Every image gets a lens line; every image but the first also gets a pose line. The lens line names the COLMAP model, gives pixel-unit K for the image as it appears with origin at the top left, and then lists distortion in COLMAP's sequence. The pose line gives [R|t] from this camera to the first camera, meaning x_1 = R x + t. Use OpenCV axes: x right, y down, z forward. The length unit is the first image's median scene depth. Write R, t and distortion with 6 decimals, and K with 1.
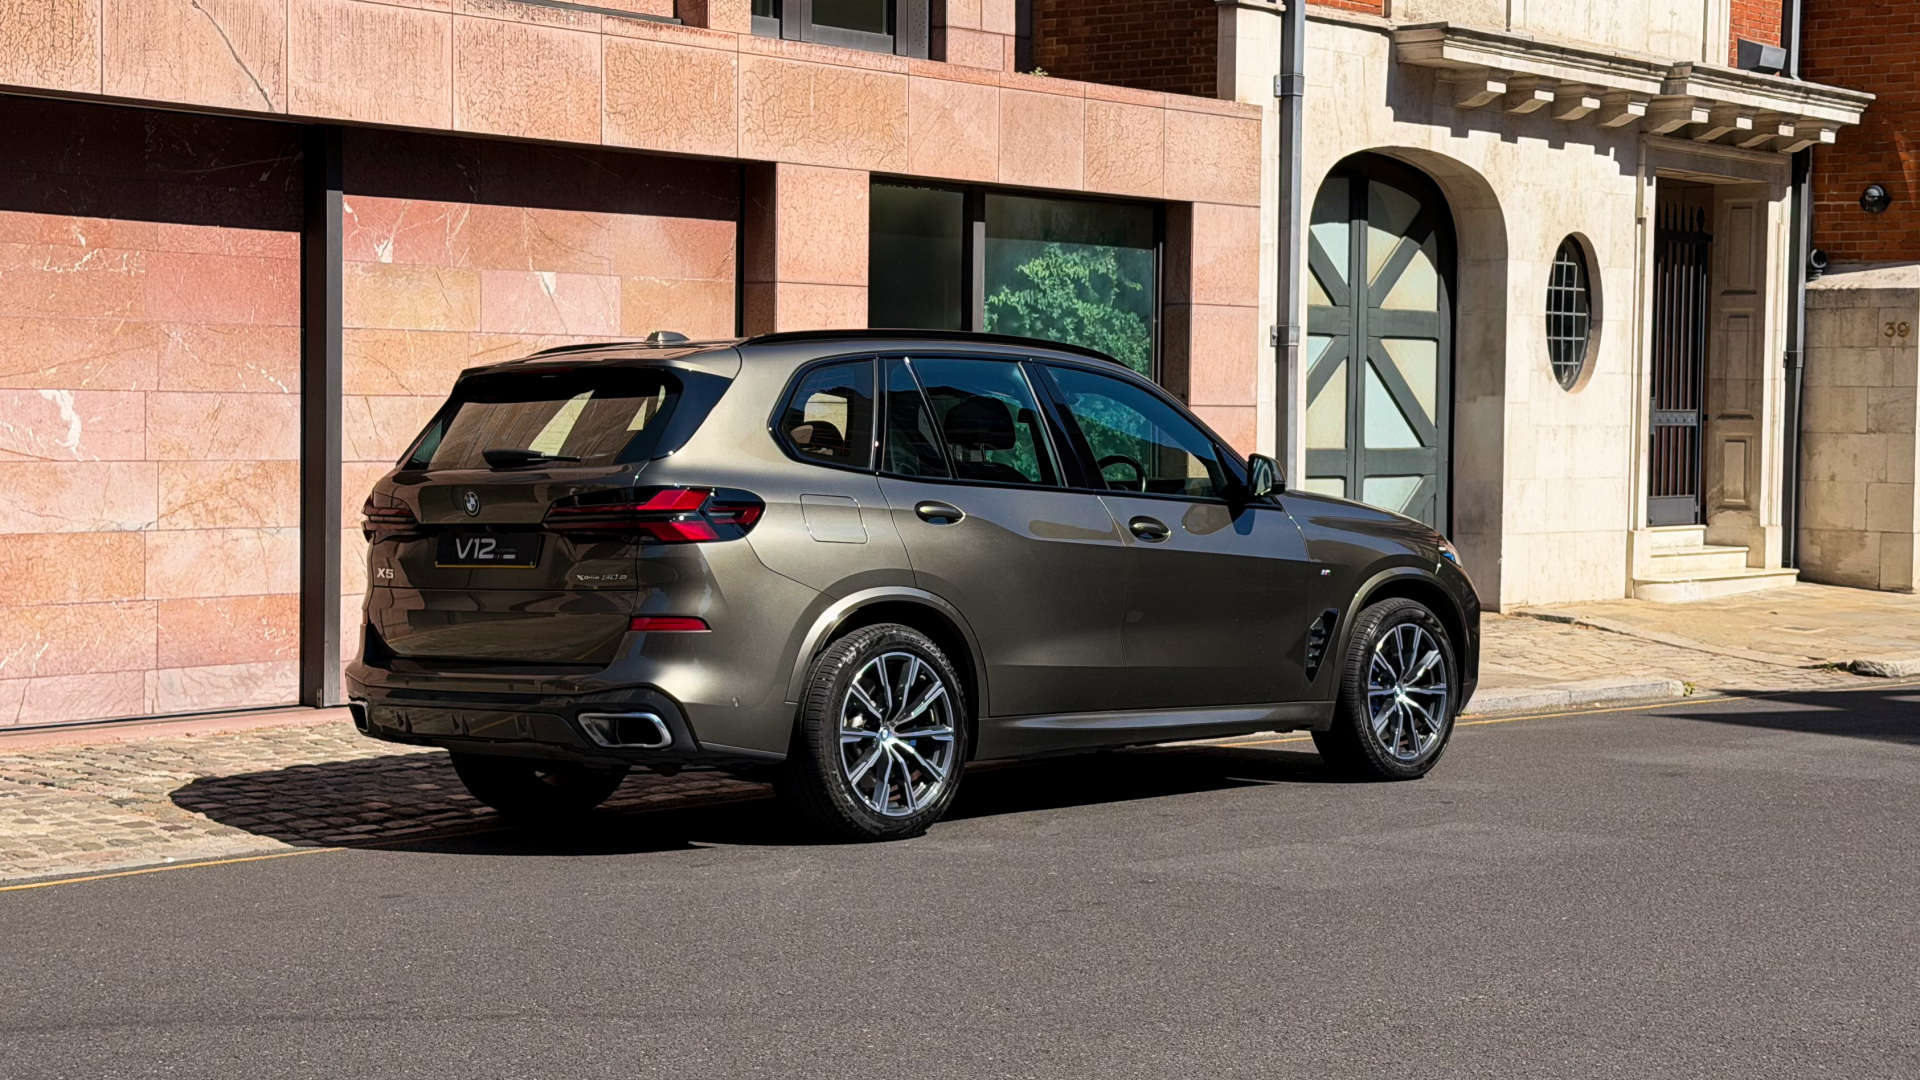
lens RADIAL K [[2814.7, 0, 956.5], [0, 2814.7, 514.9], [0, 0, 1]] dist [0.089011, 0.000000]
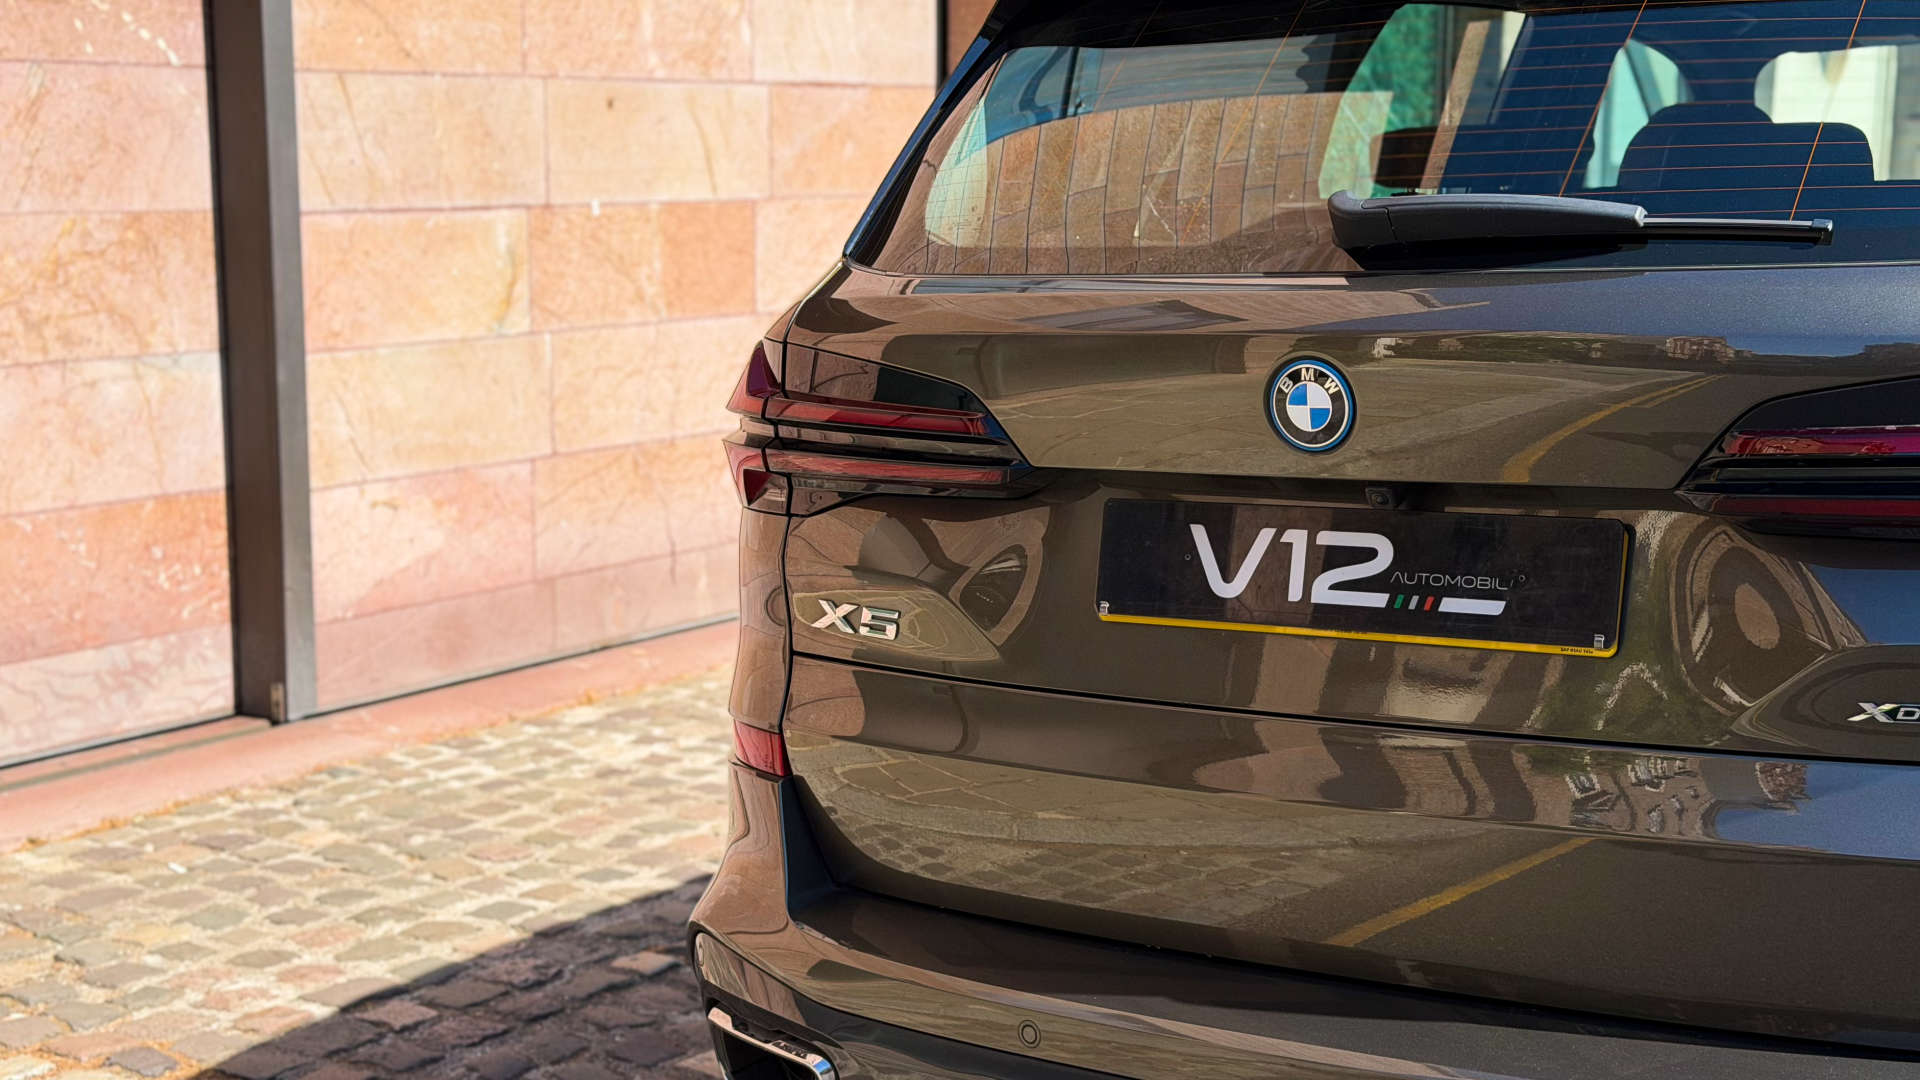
lens RADIAL K [[2814.7, 0, 964.6], [0, 2814.7, 600.8], [0, 0, 1]] dist [0.089011, 0.000000]
pose [[0.993673, -0.026977, 0.109025, -0.159545], [0.012799, 0.991601, 0.128702, -0.013922], [-0.111581, -0.126492, 0.985672, 0.505382]]
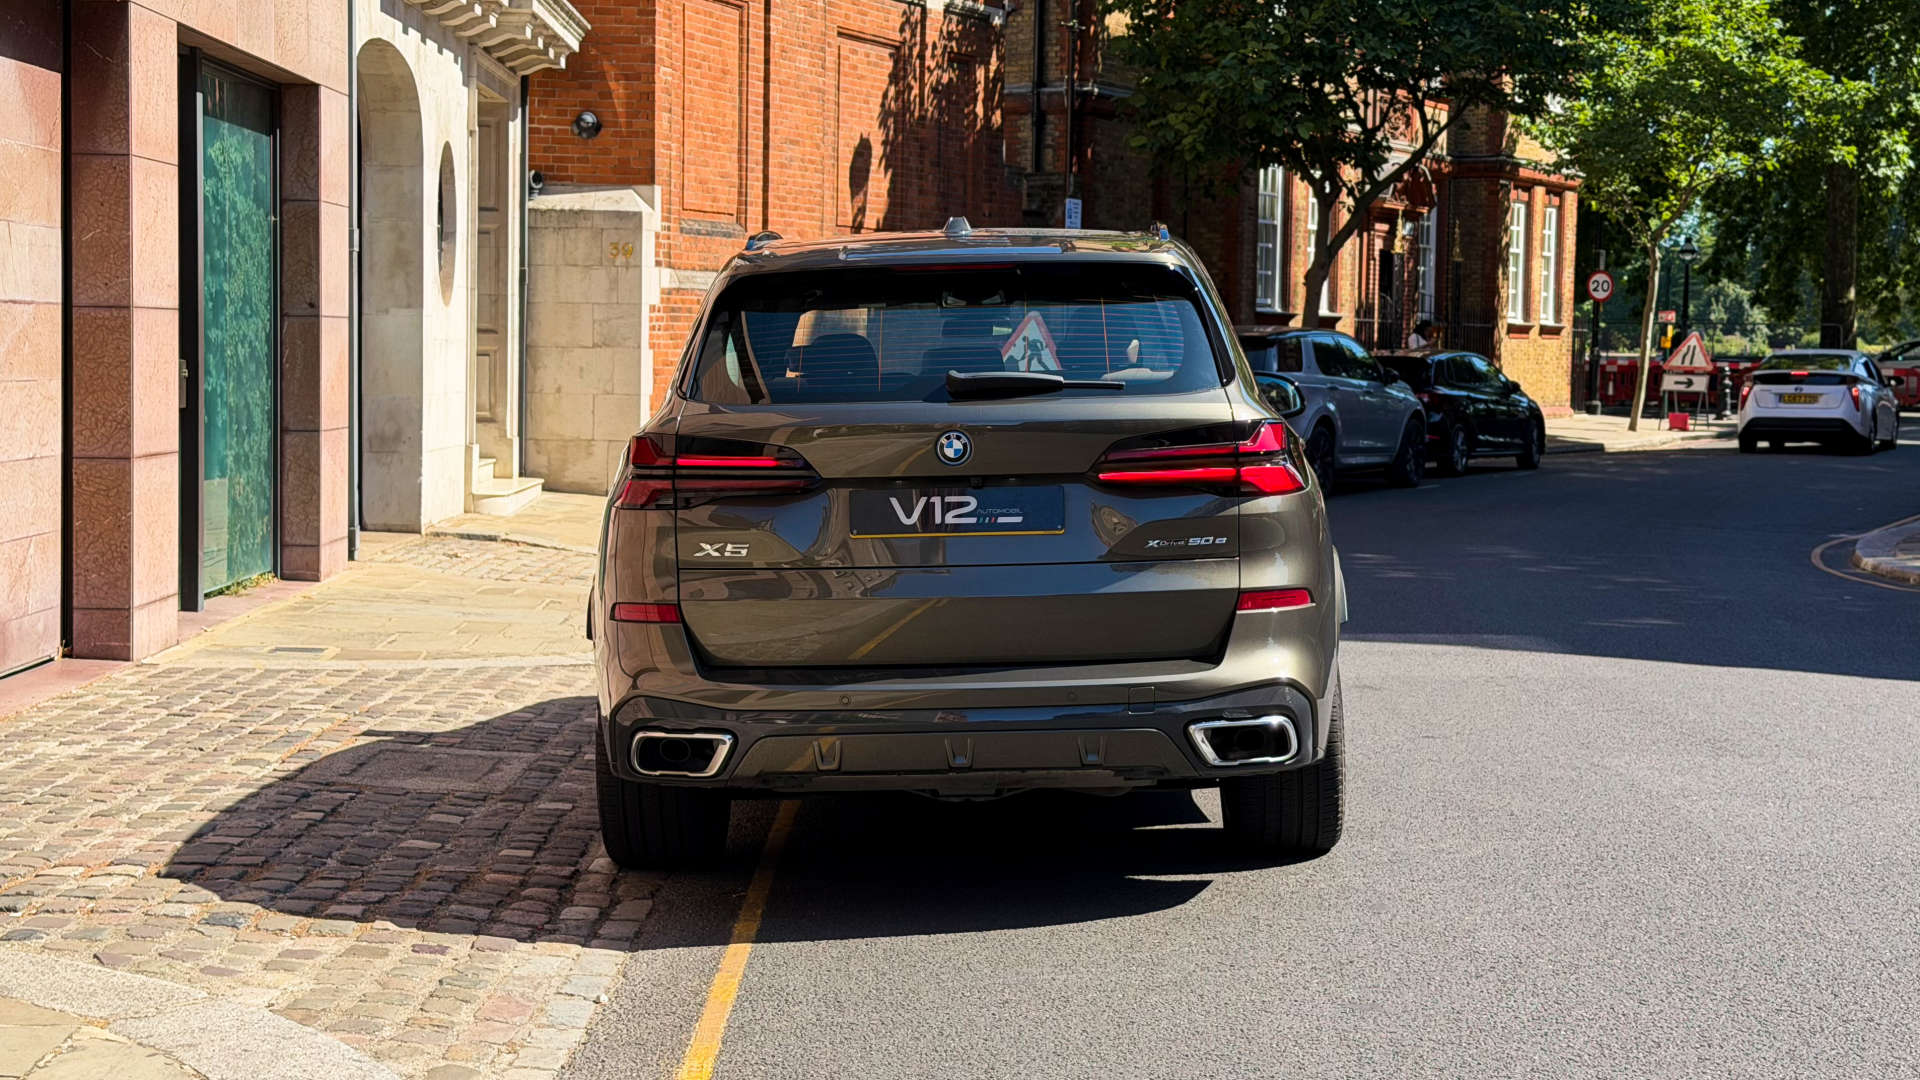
lens RADIAL K [[2625.9, 0, 959.3], [0, 2625.9, 538.1], [0, 0, 1]] dist [0.017960, 0.000000]
pose [[0.772721, -0.045788, 0.633093, -0.407335], [0.017814, 0.998566, 0.050478, -0.010205], [-0.634496, -0.027728, 0.772428, 0.327989]]
